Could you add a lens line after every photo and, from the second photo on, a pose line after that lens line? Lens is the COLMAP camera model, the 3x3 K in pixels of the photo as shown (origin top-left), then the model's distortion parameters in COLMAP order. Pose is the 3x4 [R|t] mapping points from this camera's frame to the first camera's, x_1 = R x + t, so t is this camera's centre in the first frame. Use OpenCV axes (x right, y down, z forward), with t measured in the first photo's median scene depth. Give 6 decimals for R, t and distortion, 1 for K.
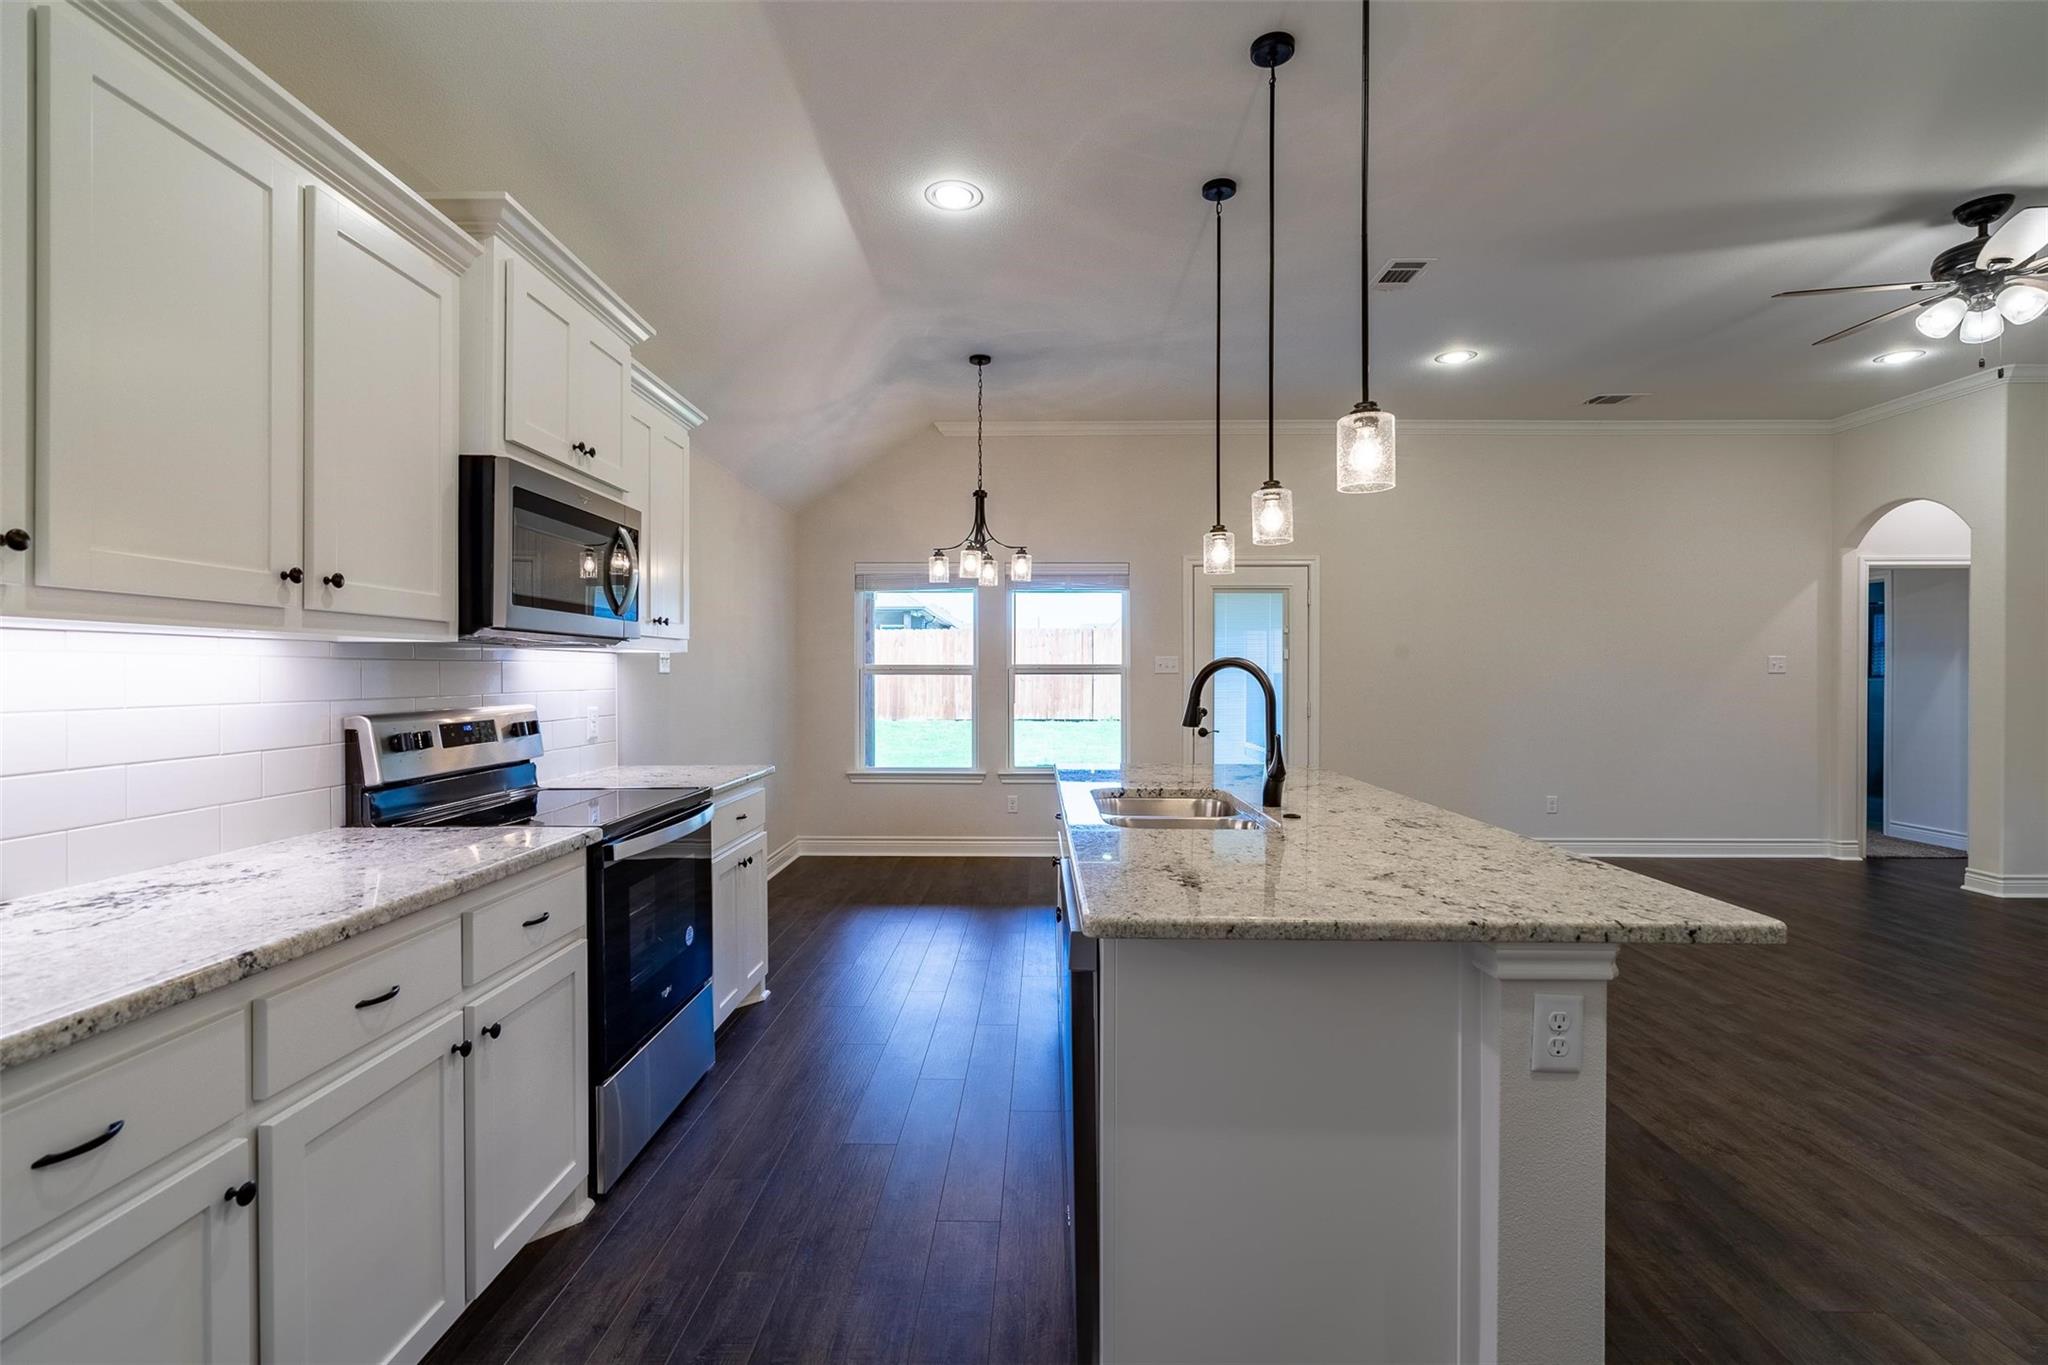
lens RADIAL K [[932.0, 0, 1030.2], [0, 932.0, 674.3], [0, 0, 1]] dist [-0.000710, 0.000005]
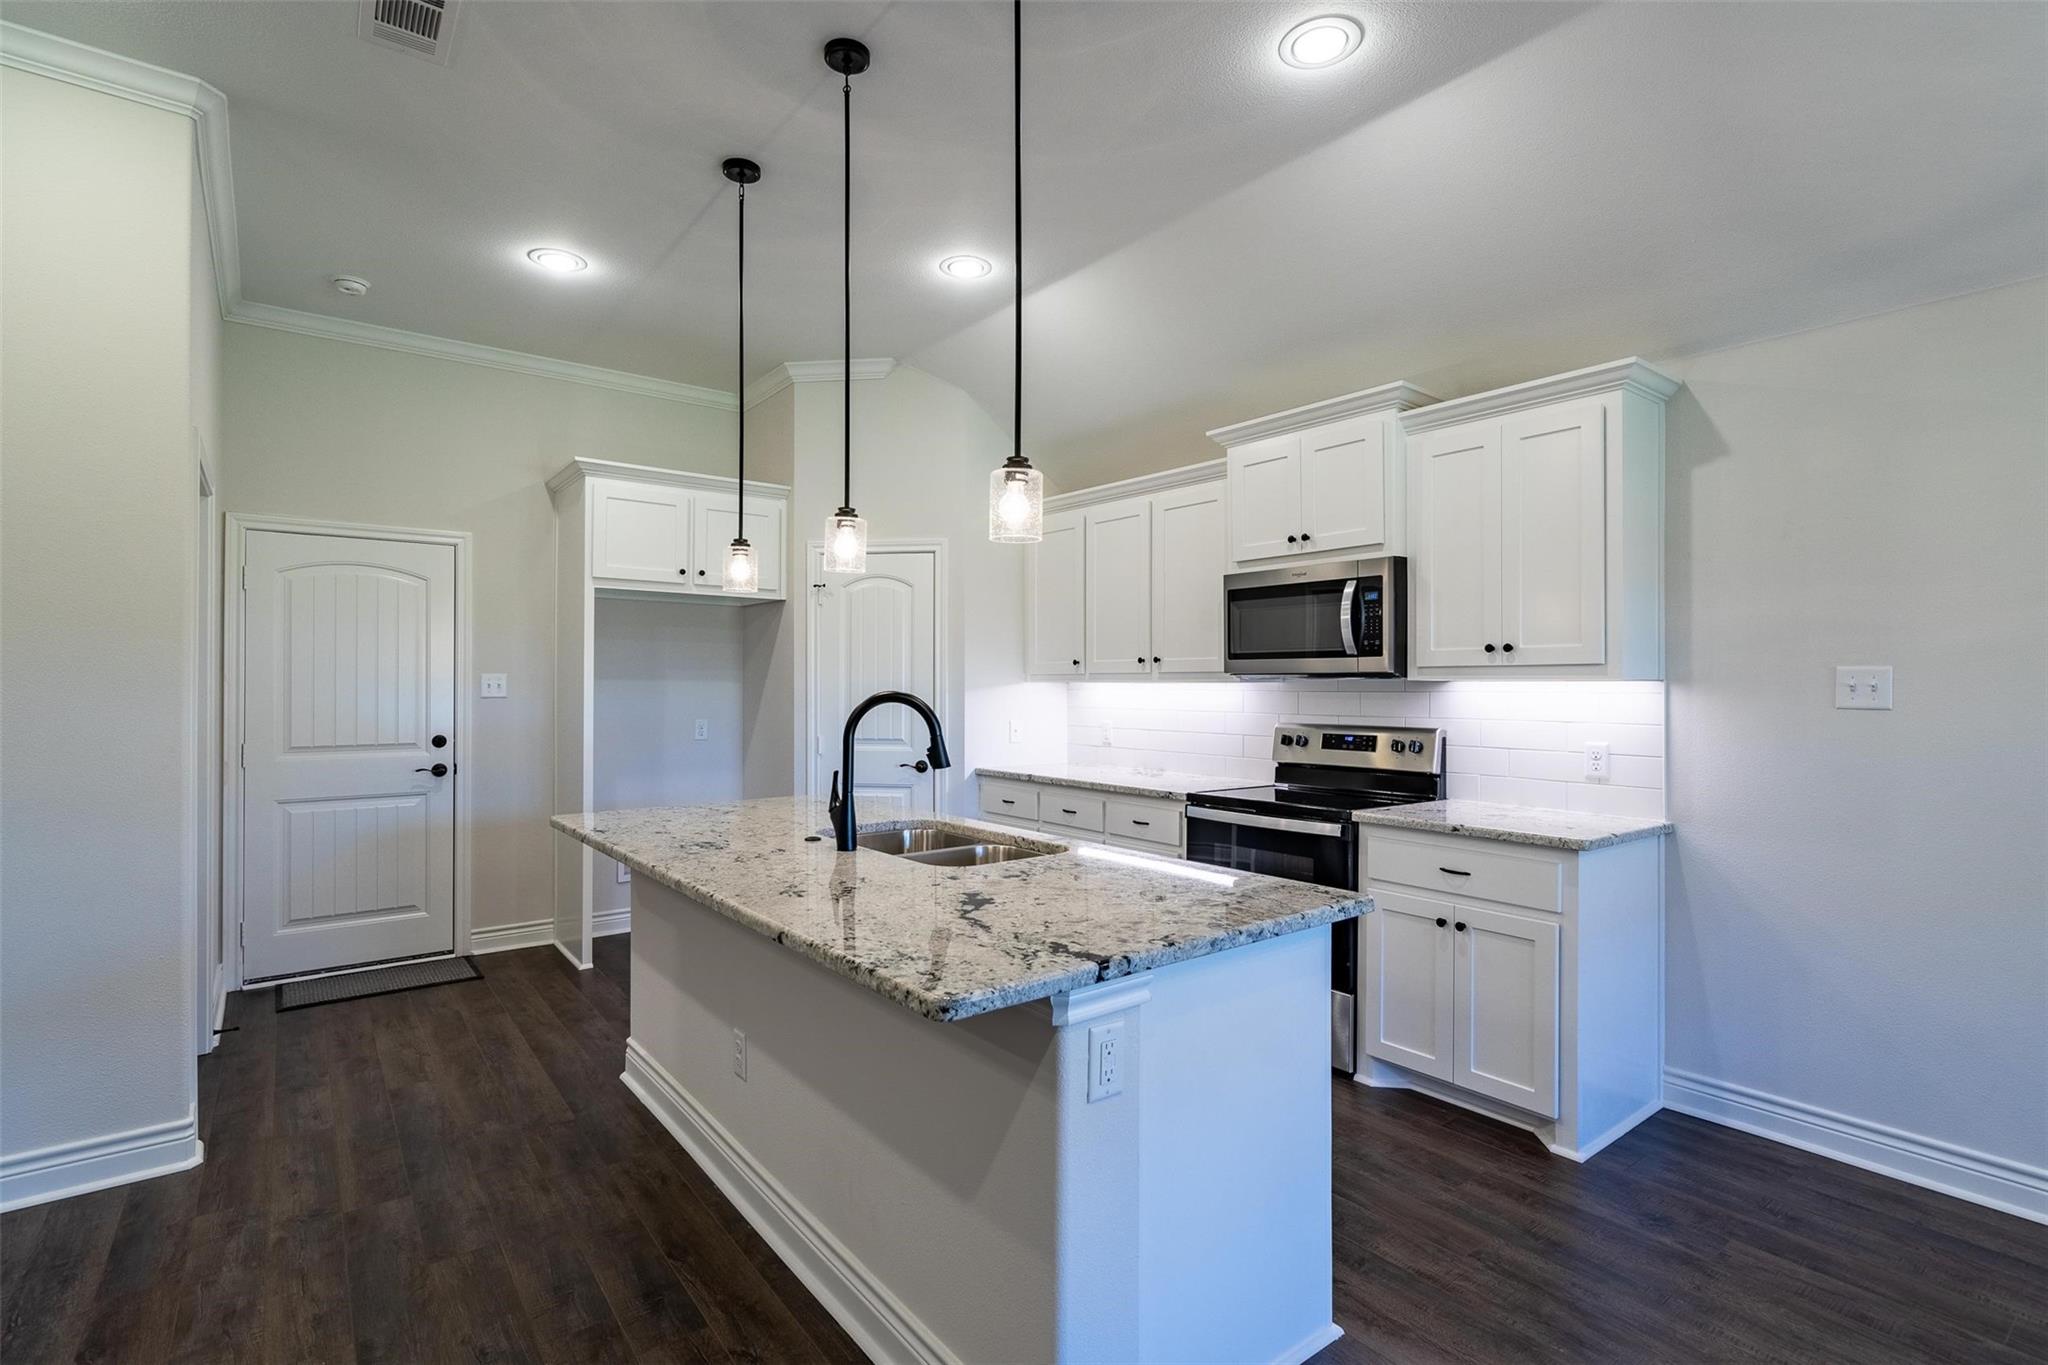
lens RADIAL K [[968.9, 0, 1024.0], [0, 968.9, 682.5], [0, 0, 1]] dist [0.002761, 0.001431]
pose [[-0.784101, -0.002177, -0.620630, 0.567849], [-0.002416, 0.999997, -0.000454, -0.021663], [0.620629, 0.001143, -0.784104, 1.465878]]
